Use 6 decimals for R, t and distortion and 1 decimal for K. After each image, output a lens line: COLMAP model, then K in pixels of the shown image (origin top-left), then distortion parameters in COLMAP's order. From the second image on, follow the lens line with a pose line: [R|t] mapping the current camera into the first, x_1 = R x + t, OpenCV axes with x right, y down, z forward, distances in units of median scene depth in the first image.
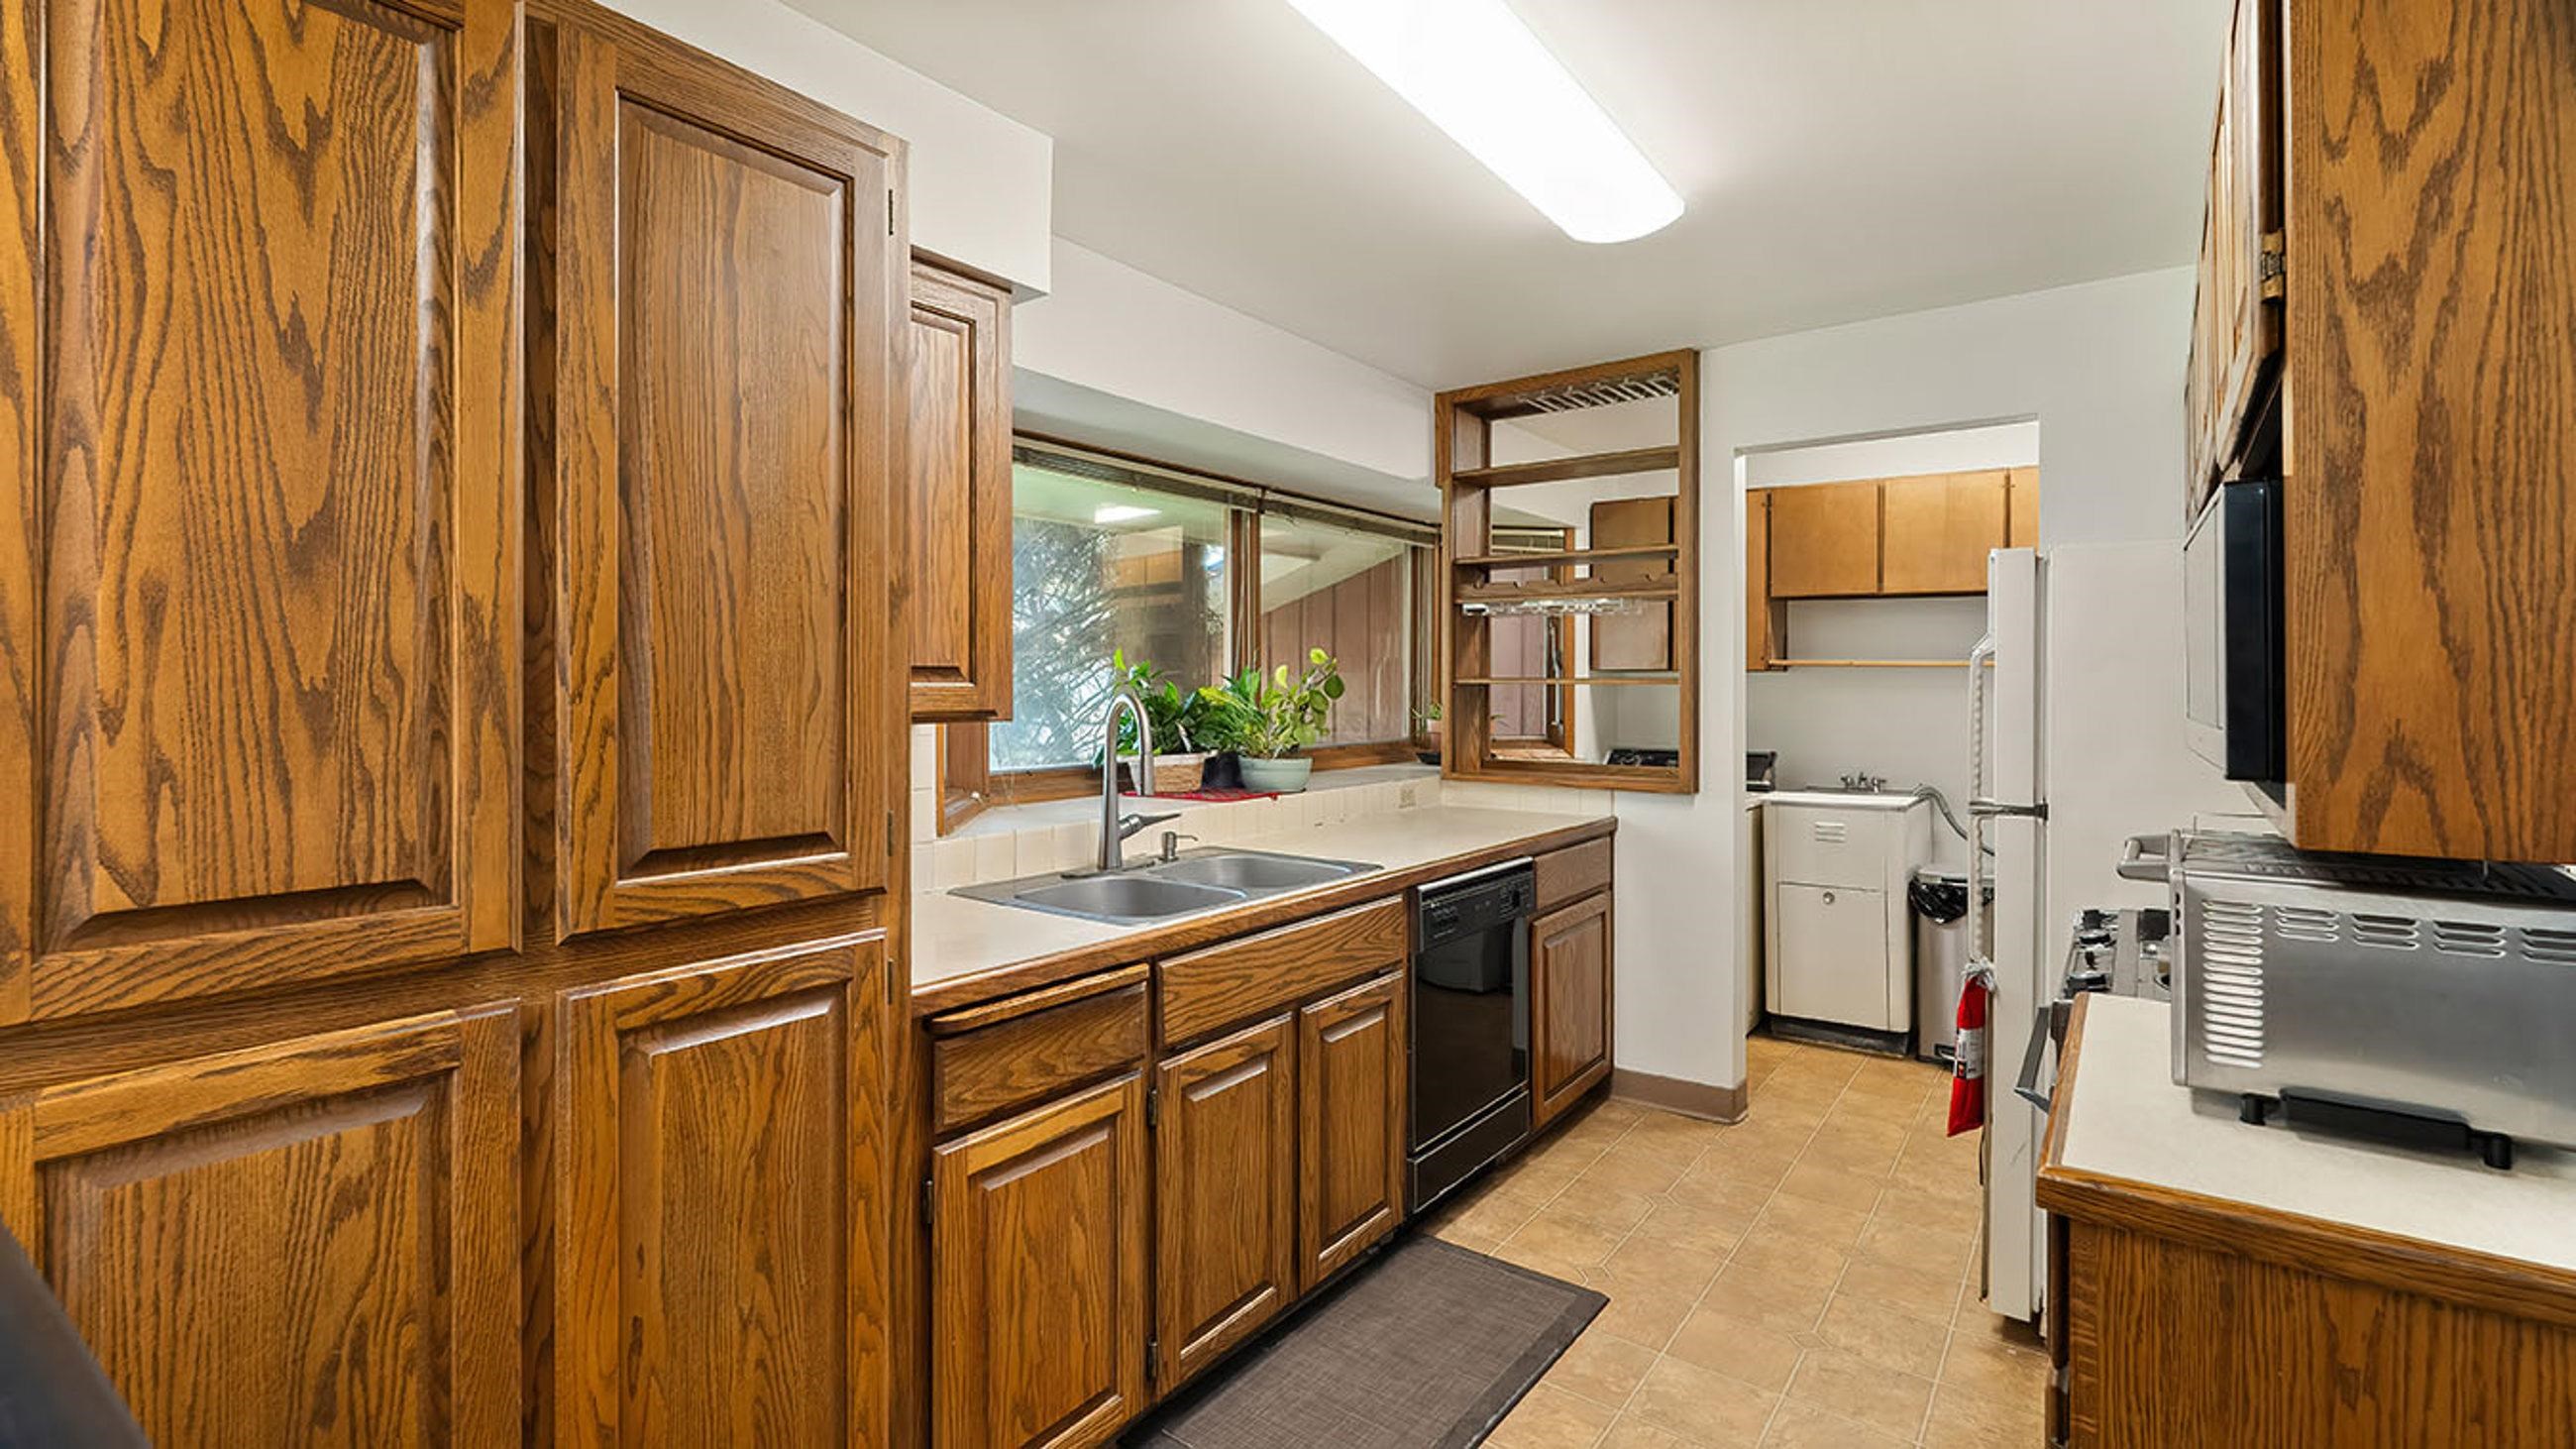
lens RADIAL K [[1169.0, 0, 1276.9], [0, 1169.0, 688.4], [0, 0, 1]] dist [-0.000536, 0.000554]
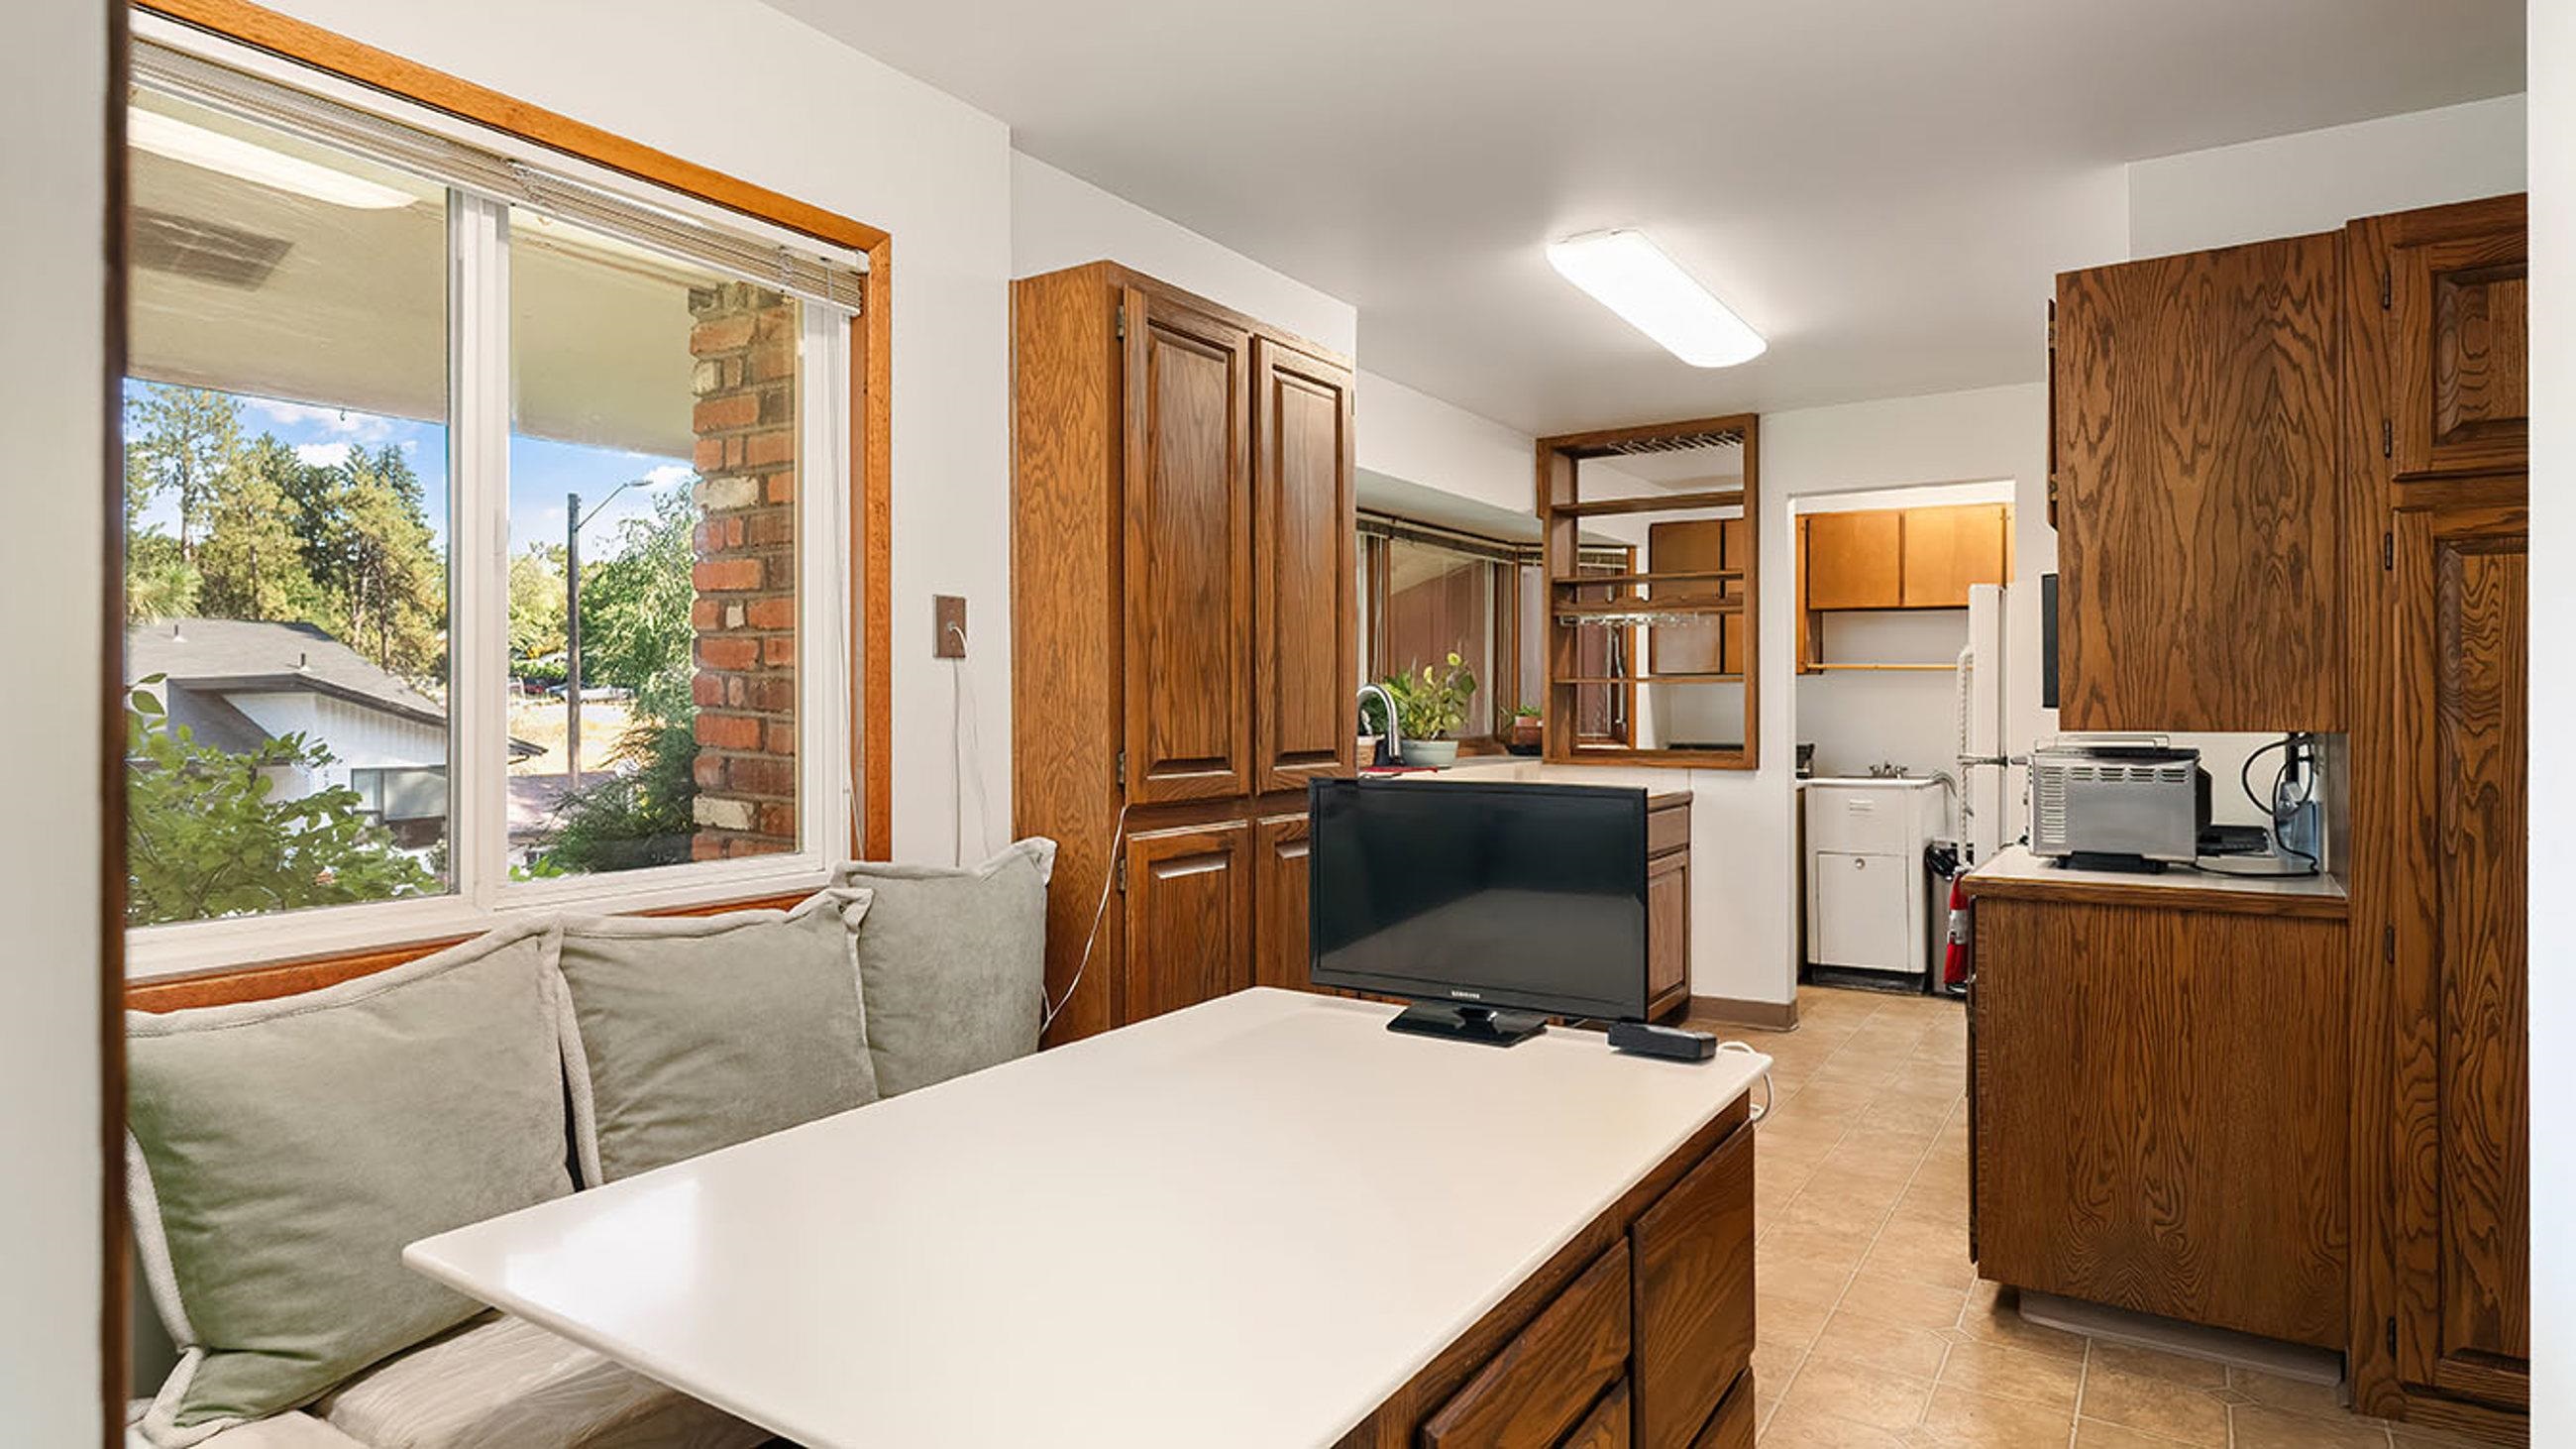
lens RADIAL K [[1403.7, 0, 1287.4], [0, 1403.7, 702.6], [0, 0, 1]] dist [0.001384, -0.000441]
pose [[0.998173, -0.001914, 0.060384, -0.204741], [0.002055, 0.999995, -0.002271, 0.018379], [-0.060379, 0.002391, 0.998173, -0.410206]]
